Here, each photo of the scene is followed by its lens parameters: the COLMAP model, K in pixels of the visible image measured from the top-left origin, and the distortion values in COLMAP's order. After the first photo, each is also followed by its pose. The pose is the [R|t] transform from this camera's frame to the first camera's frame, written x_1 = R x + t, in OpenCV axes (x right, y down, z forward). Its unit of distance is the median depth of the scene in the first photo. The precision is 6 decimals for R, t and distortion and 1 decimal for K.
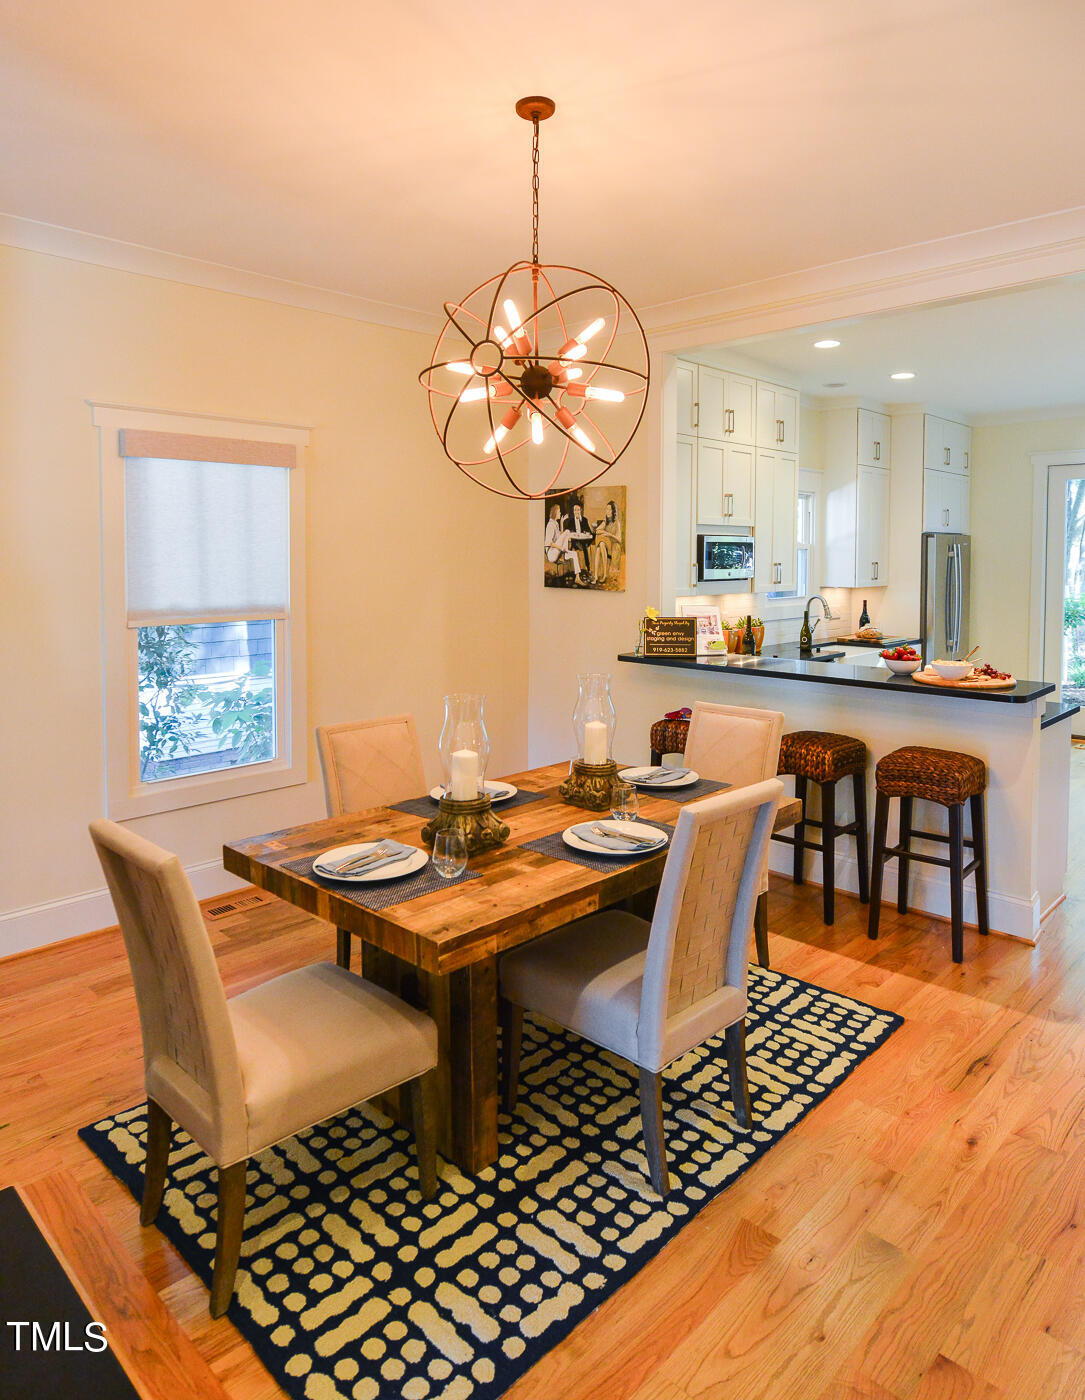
lens RADIAL K [[885.9, 0, 538.5], [0, 885.9, 587.5], [0, 0, 1]] dist [-0.007148, -0.000834]
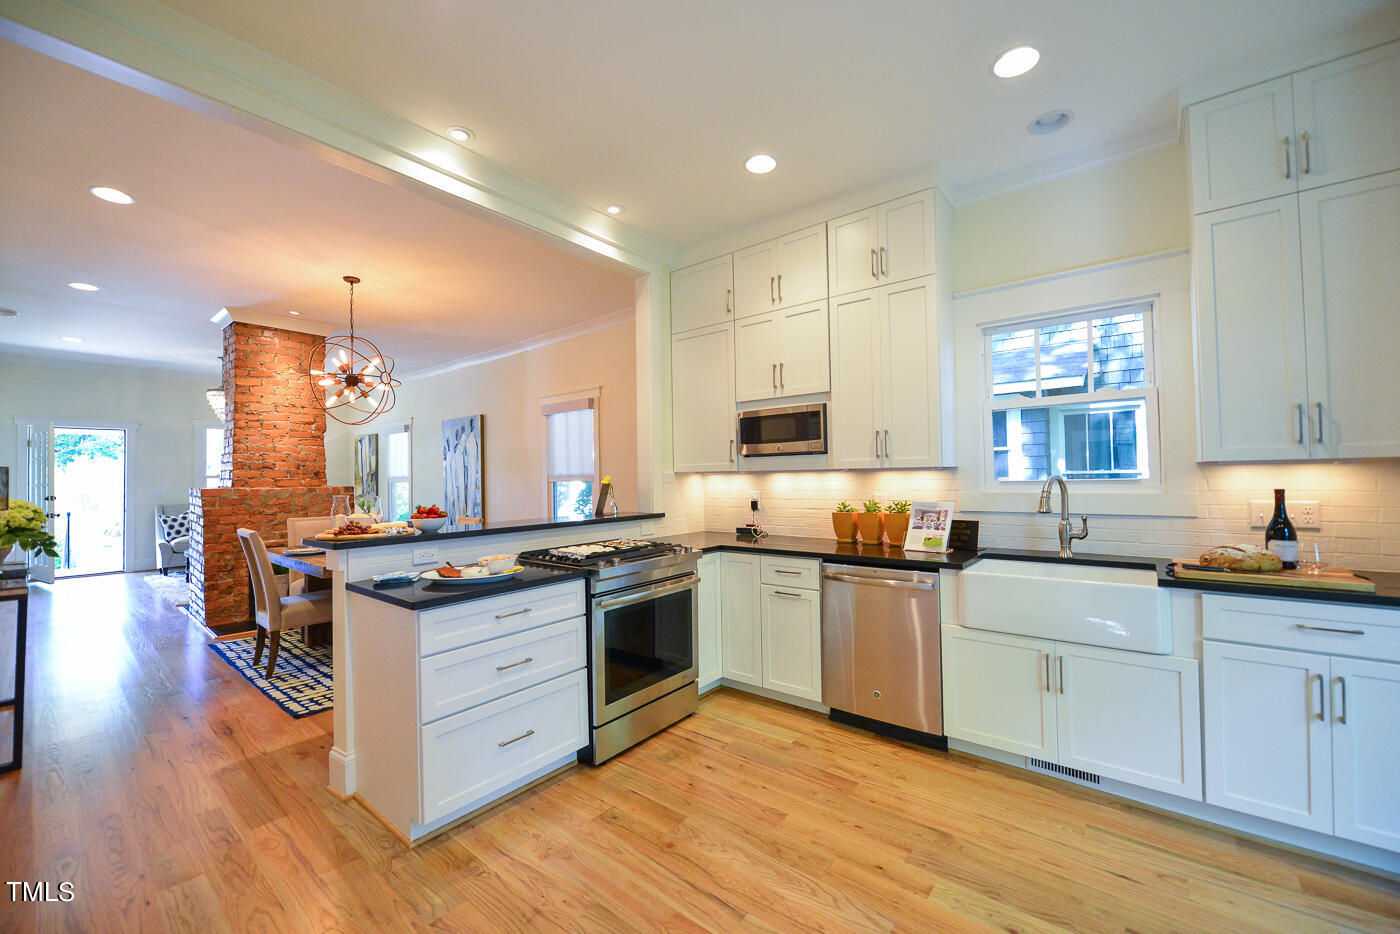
lens RADIAL K [[554.2, 0, 703.6], [0, 554.2, 464.6], [0, 0, 1]] dist [-0.011389, -0.000305]
pose [[0.100628, -0.023979, -0.994635, 1.520674], [-0.019176, 0.999477, -0.026036, 0.036863], [0.994739, 0.021693, 0.100115, 1.652624]]
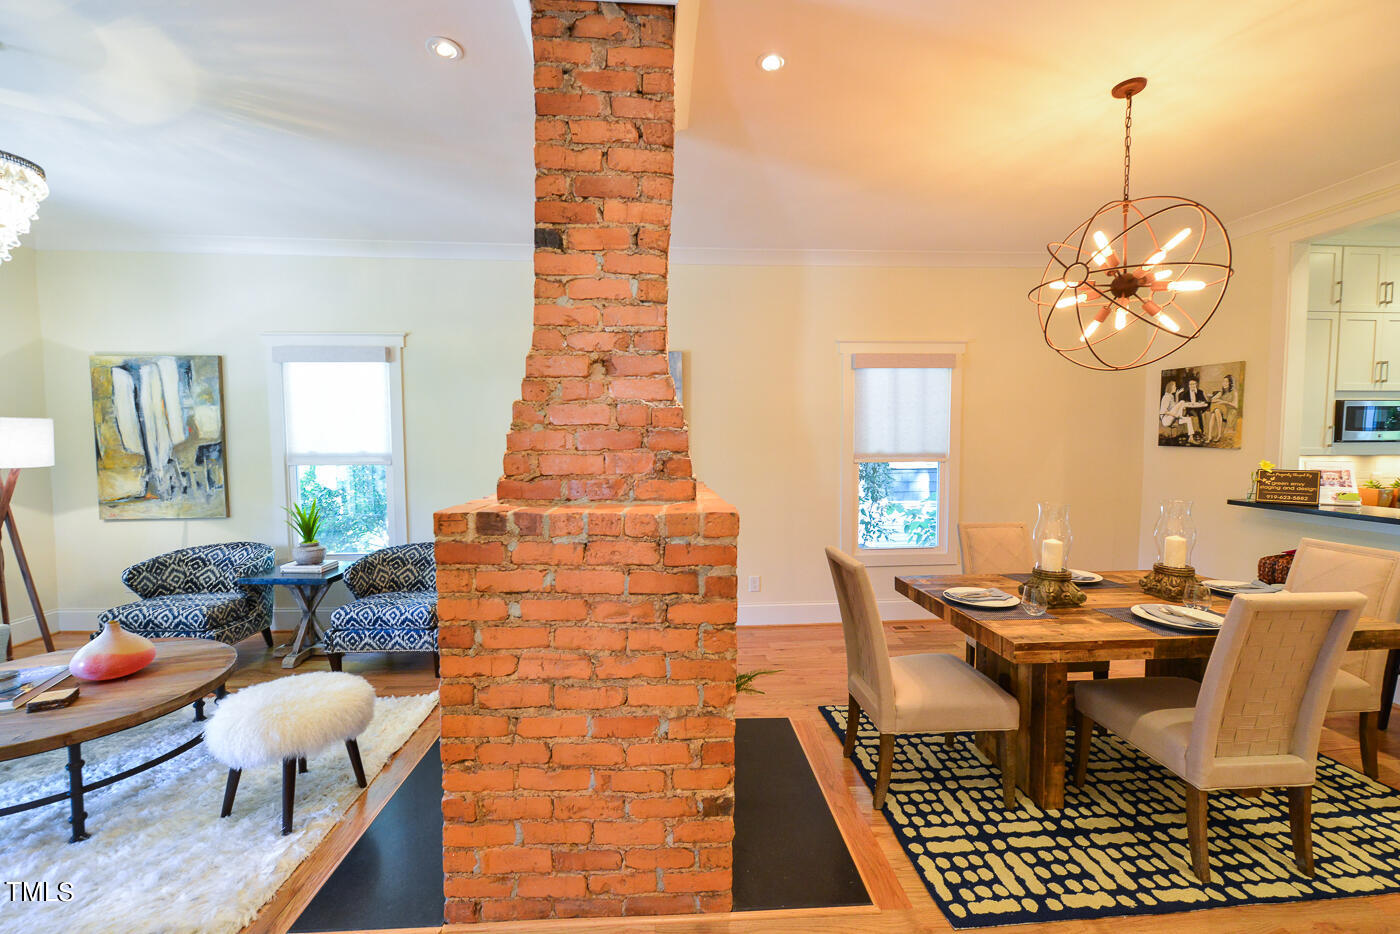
lens RADIAL K [[552.6, 0, 699.7], [0, 552.6, 468.9], [0, 0, 1]] dist [-0.010388, -0.000246]
pose [[0.747650, 0.033545, -0.663246, 0.070387], [-0.017728, 0.999376, 0.030561, 0.037231], [0.663857, -0.011091, 0.747778, -0.084769]]
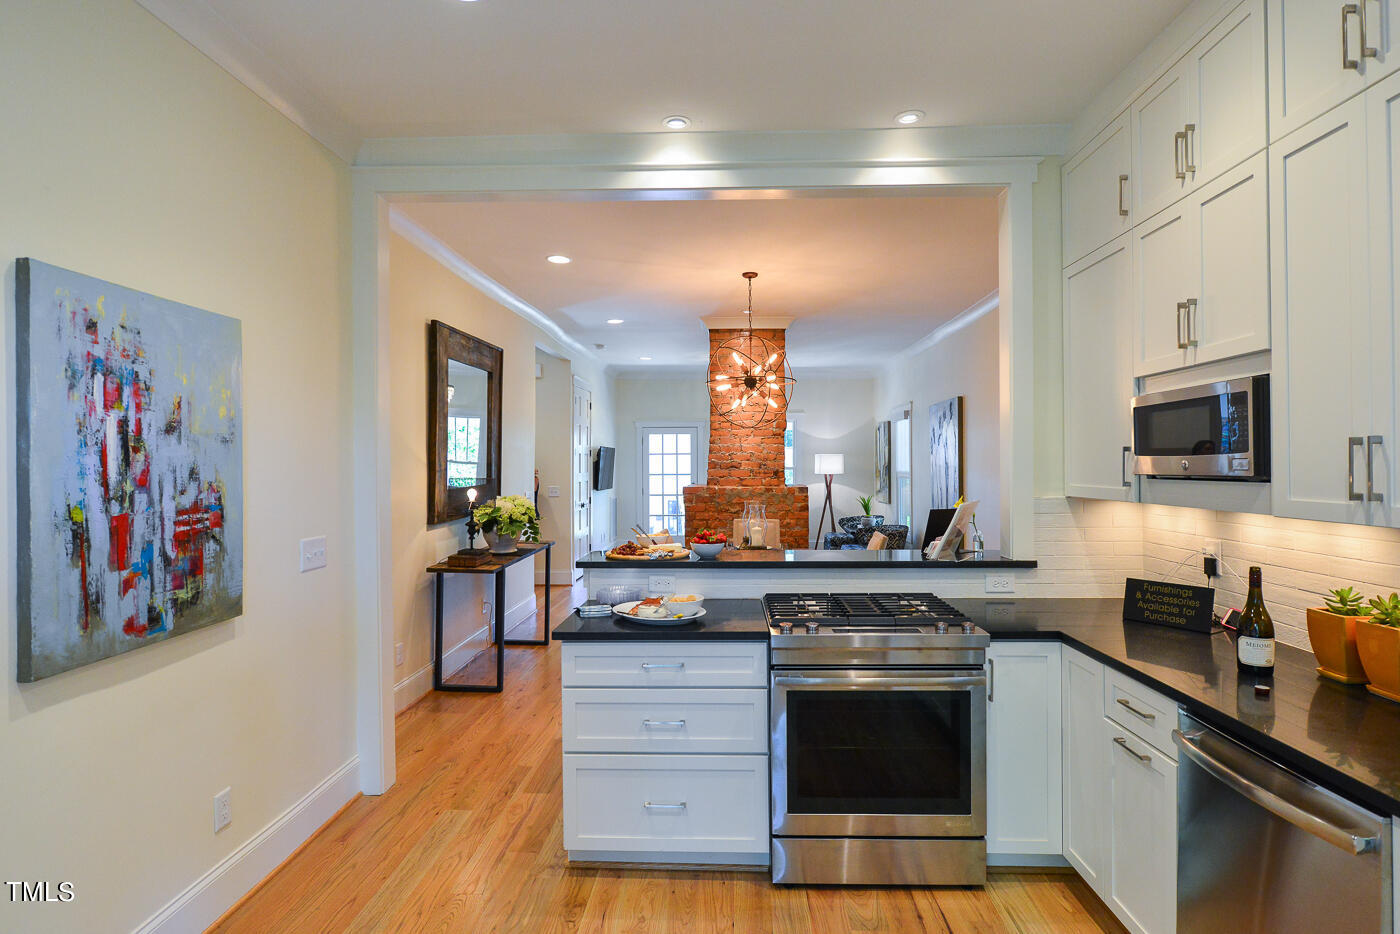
lens RADIAL K [[723.3, 0, 698.9], [0, 723.3, 463.8], [0, 0, 1]] dist [-0.005399, -0.000888]
pose [[-0.744941, 0.002533, -0.667126, 1.296975], [-0.018787, 0.999517, 0.024774, -0.040438], [0.666866, 0.030988, -0.744533, 2.139586]]
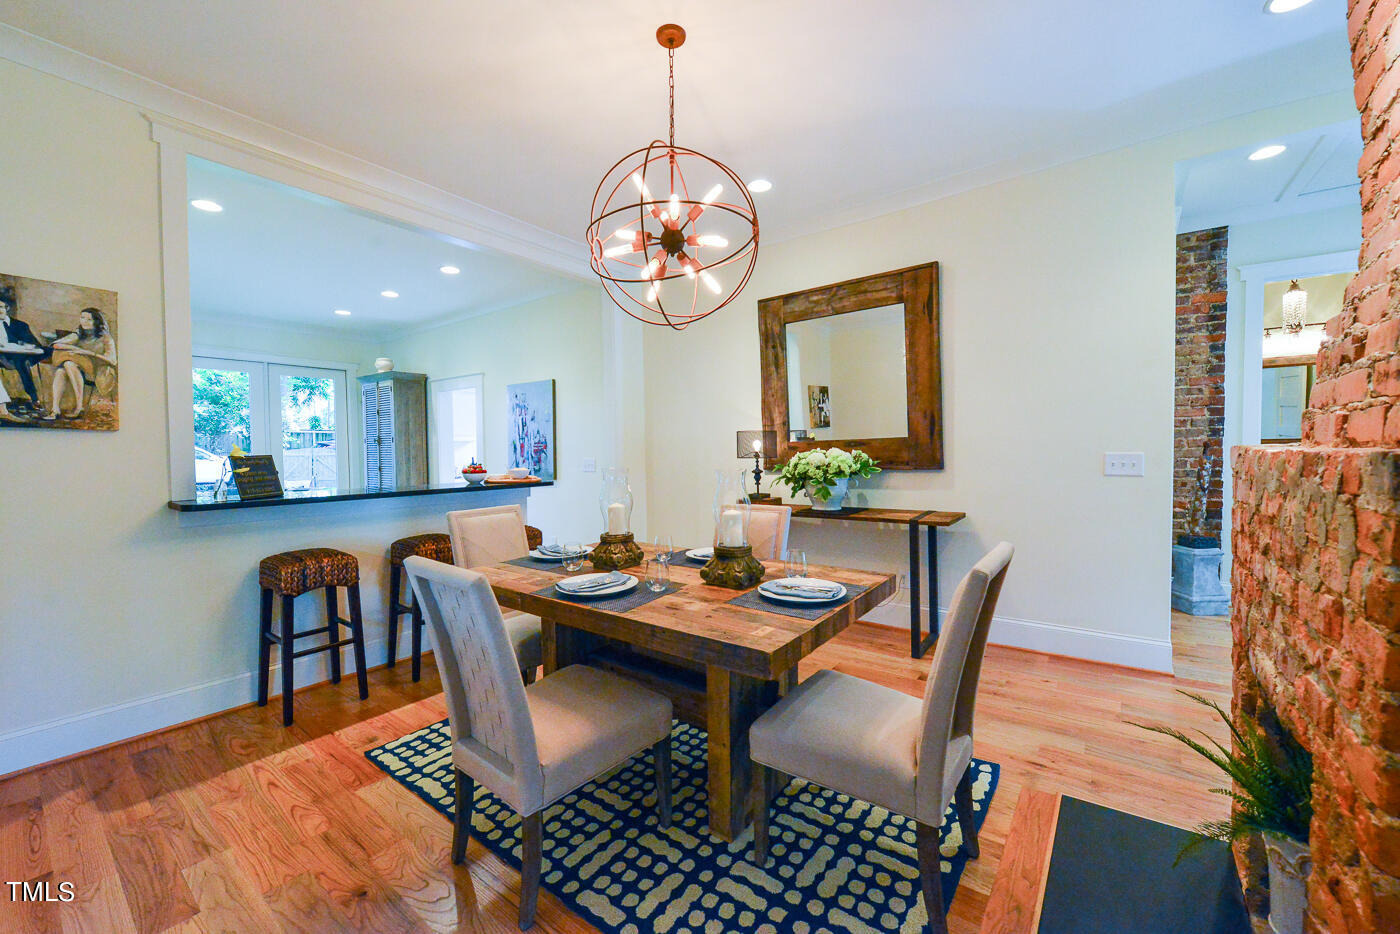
lens RADIAL K [[552.8, 0, 695.4], [0, 552.8, 465.8], [0, 0, 1]] dist [-0.010823, -0.000074]
pose [[-0.123767, -0.029343, 0.991877, -0.739476], [0.047267, 0.998254, 0.035430, 0.071018], [-0.991185, 0.051268, -0.122164, 0.949968]]
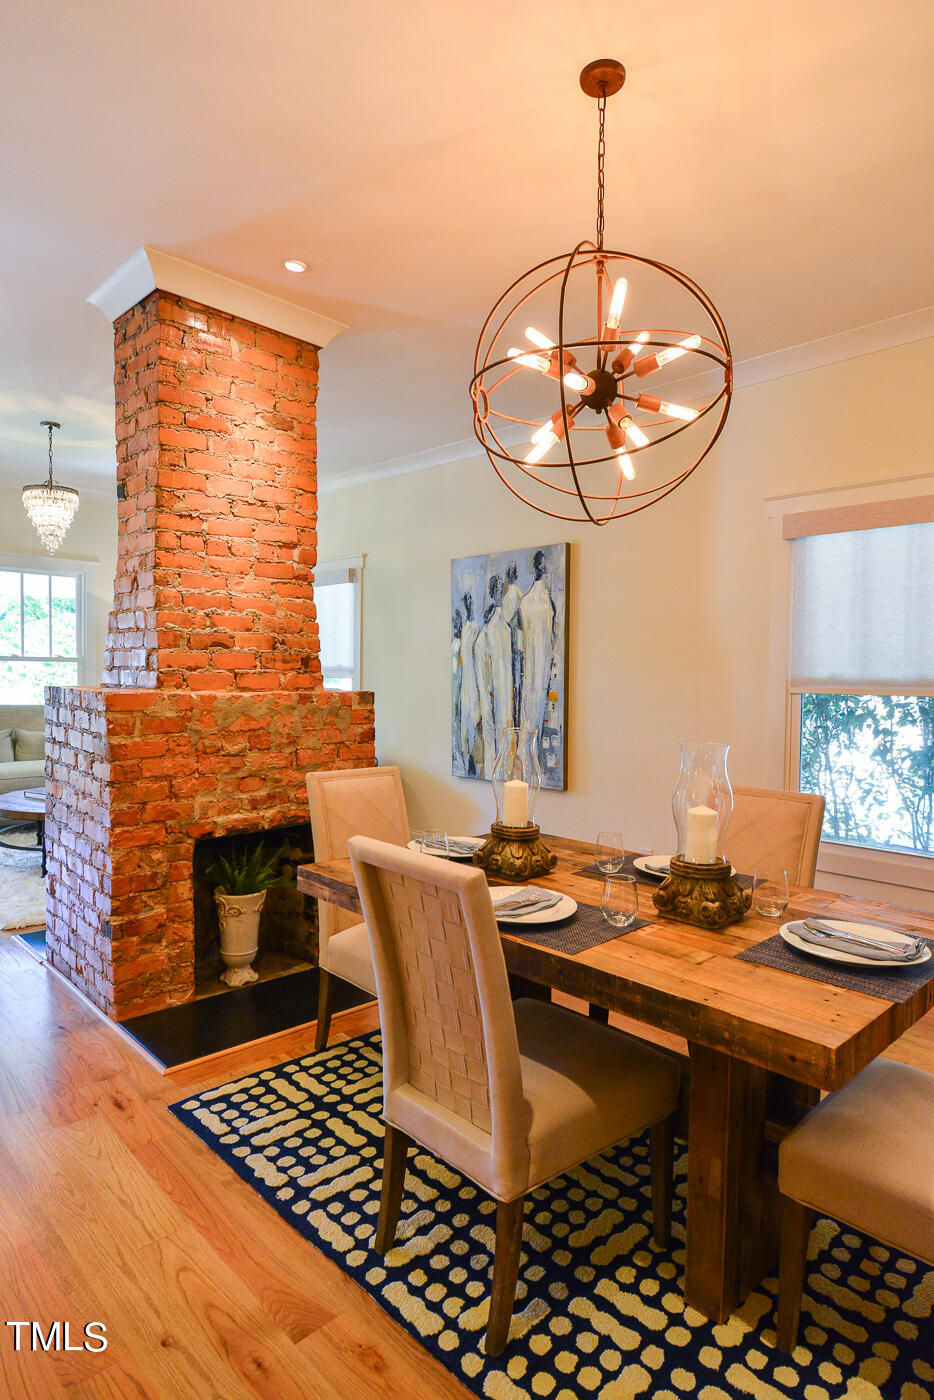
lens RADIAL K [[795.9, 0, 469.7], [0, 795.9, 701.0], [0, 0, 1]] dist [-0.004419, -0.000346]
pose [[-0.017124, 0.037569, -0.999147, 0.704160], [-0.048297, 0.998096, 0.038358, 0.046601], [0.998686, 0.048913, -0.015277, 0.787898]]
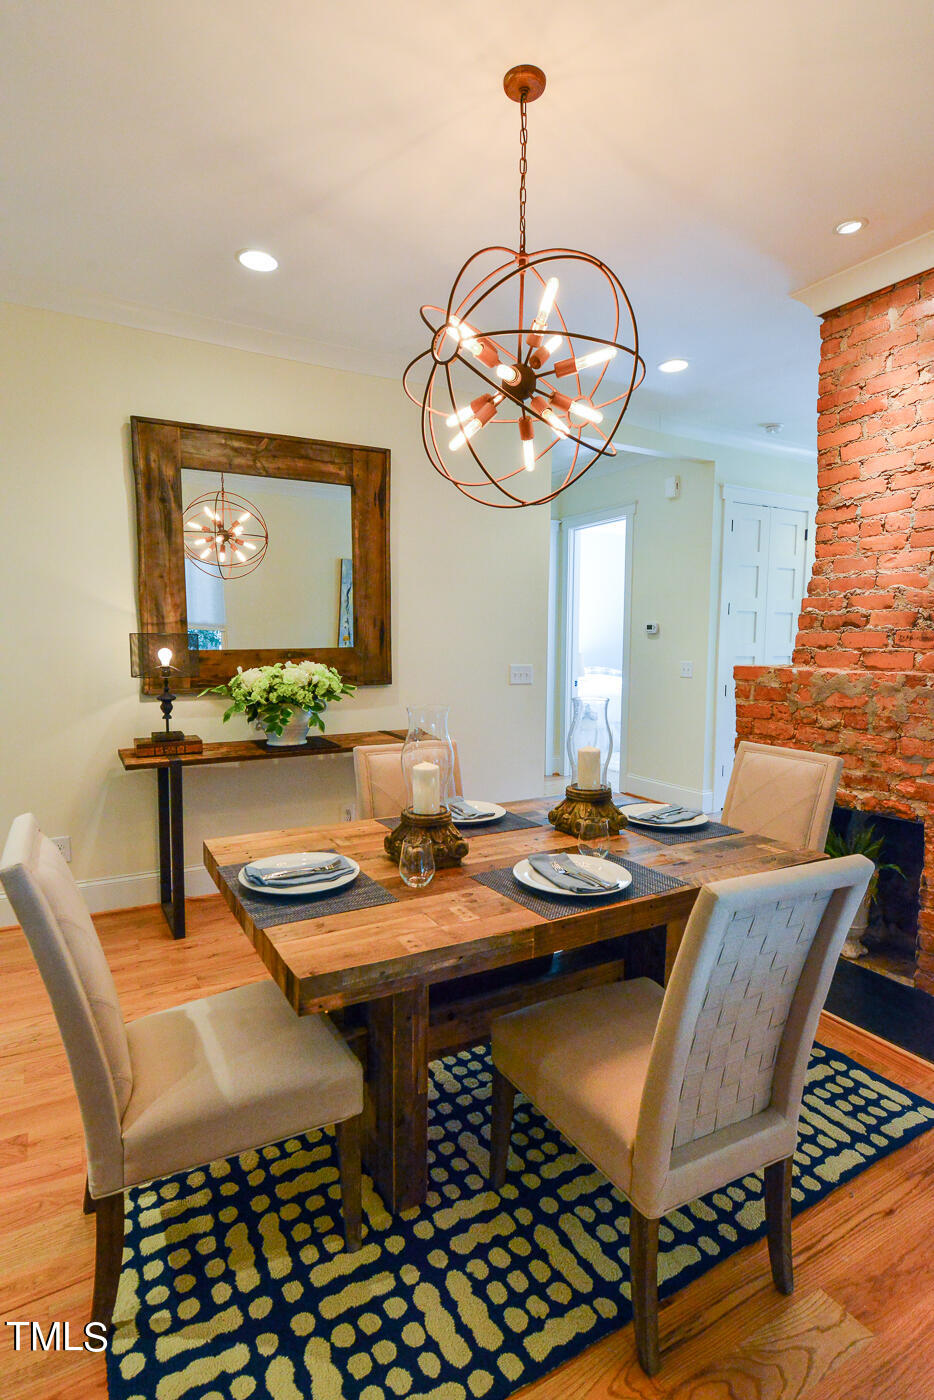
lens RADIAL K [[733.2, 0, 471.4], [0, 733.2, 690.6], [0, 0, 1]] dist [0.018026, -0.000216]
pose [[-0.966678, -0.023383, 0.254924, -0.144958], [0.003694, 0.994442, 0.105222, 0.008893], [-0.255967, 0.102657, -0.961219, 1.598296]]
